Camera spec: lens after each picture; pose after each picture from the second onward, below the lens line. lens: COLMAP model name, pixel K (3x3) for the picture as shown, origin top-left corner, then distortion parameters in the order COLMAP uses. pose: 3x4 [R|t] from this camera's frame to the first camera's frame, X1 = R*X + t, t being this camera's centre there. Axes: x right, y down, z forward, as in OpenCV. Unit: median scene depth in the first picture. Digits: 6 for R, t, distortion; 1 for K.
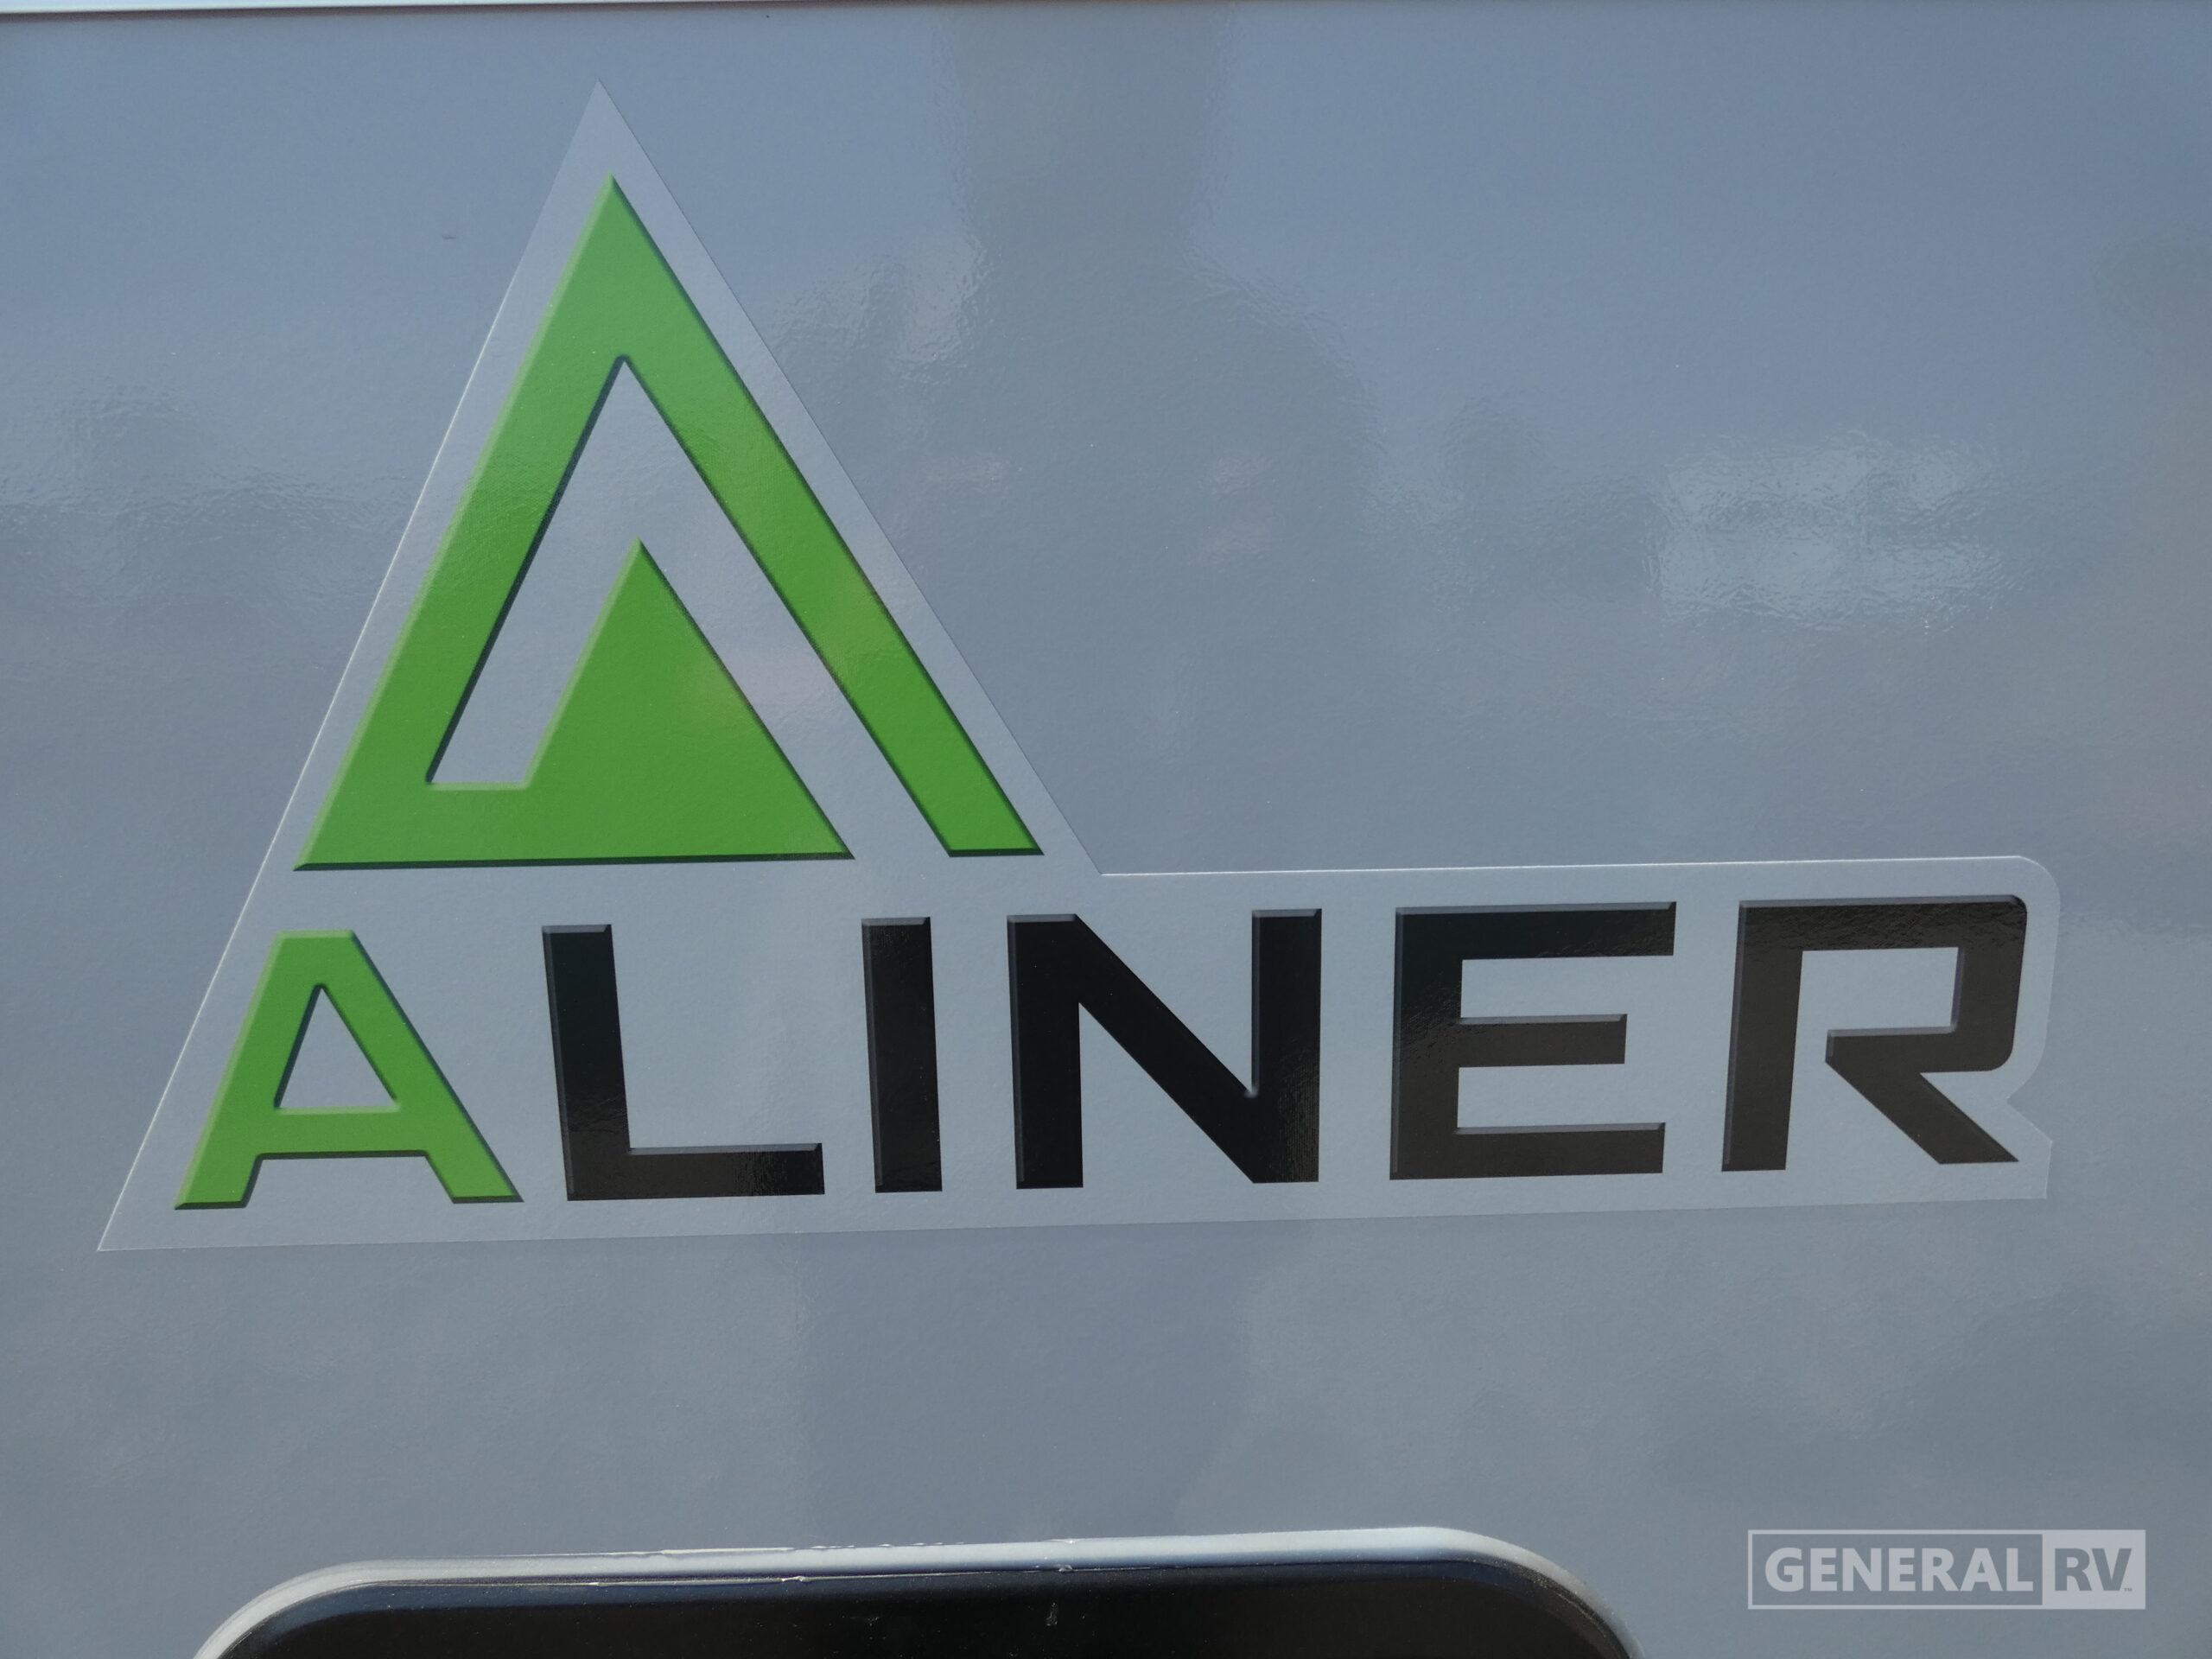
lens RADIAL K [[1296.9, 0, 1106.0], [0, 1296.9, 829.5], [0, 0, 1]] dist [-0.000852, -0.000309]
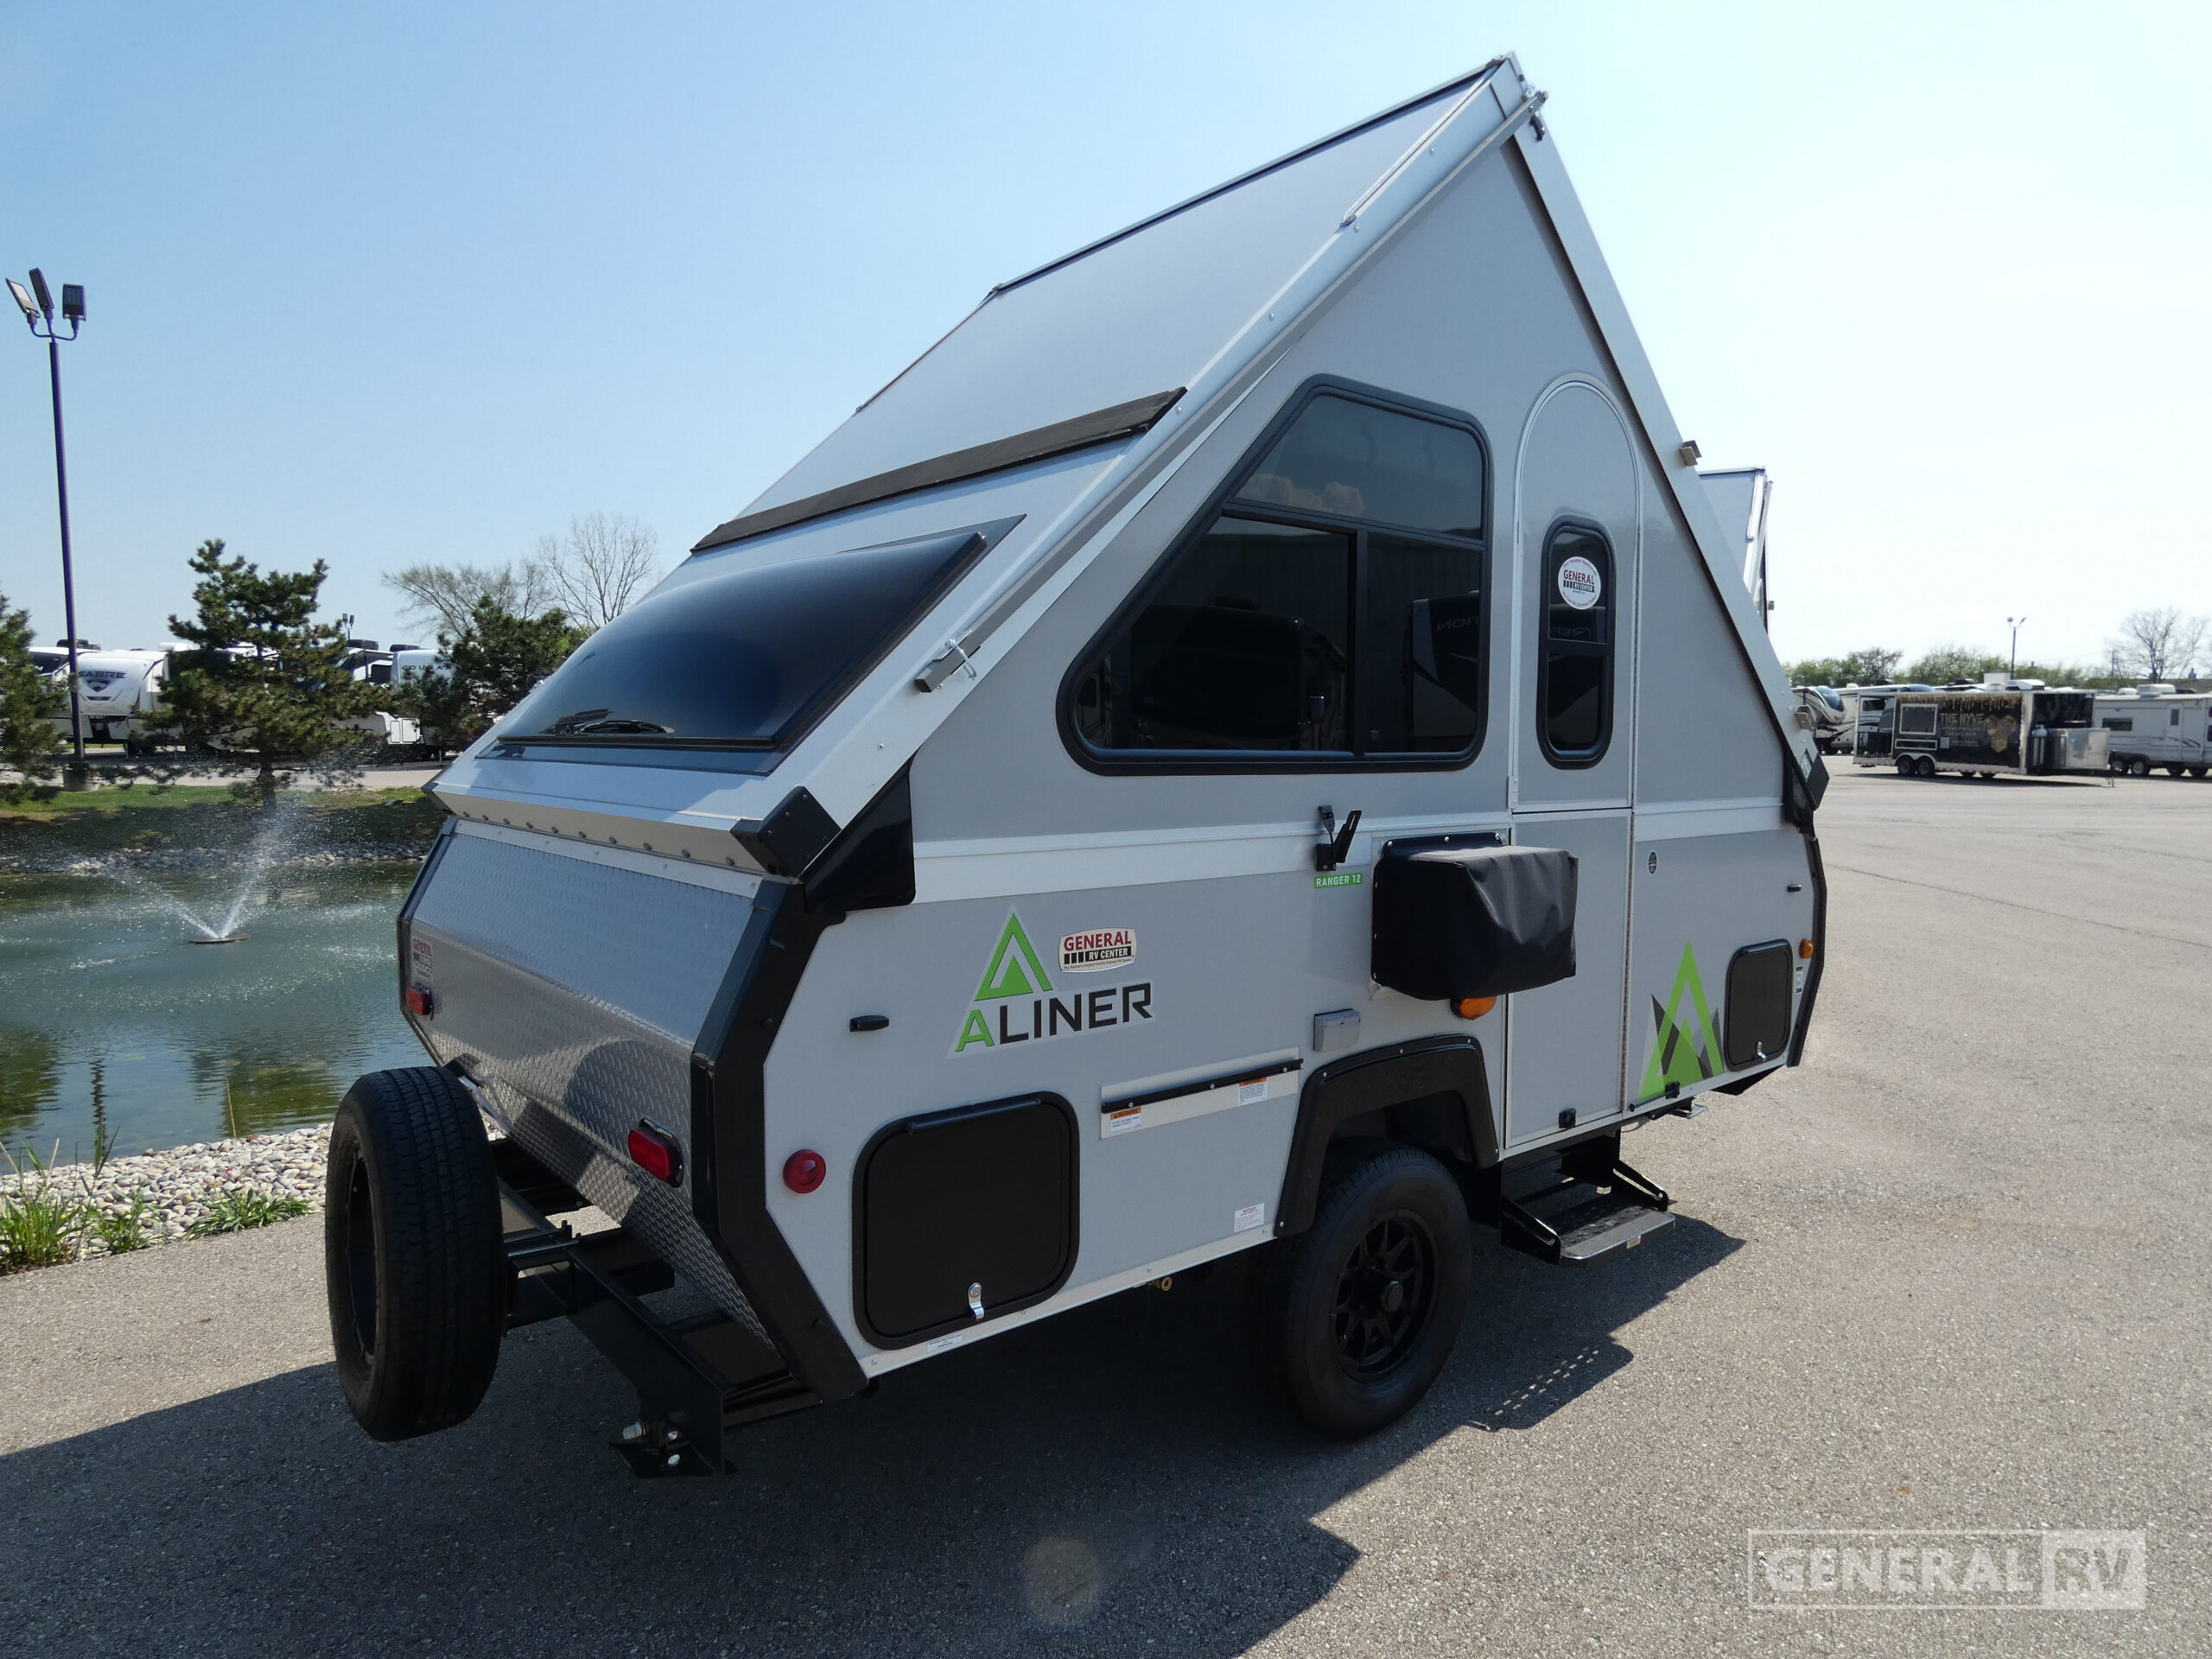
lens RADIAL K [[1321.6, 0, 1111.2], [0, 1321.6, 822.8], [0, 0, 1]] dist [-0.003806, -0.000057]
pose [[0.784165, -0.022423, 0.620148, -4.528006], [0.108637, 0.988875, -0.101613, -0.122636], [-0.610970, 0.147052, 0.777876, -5.363863]]
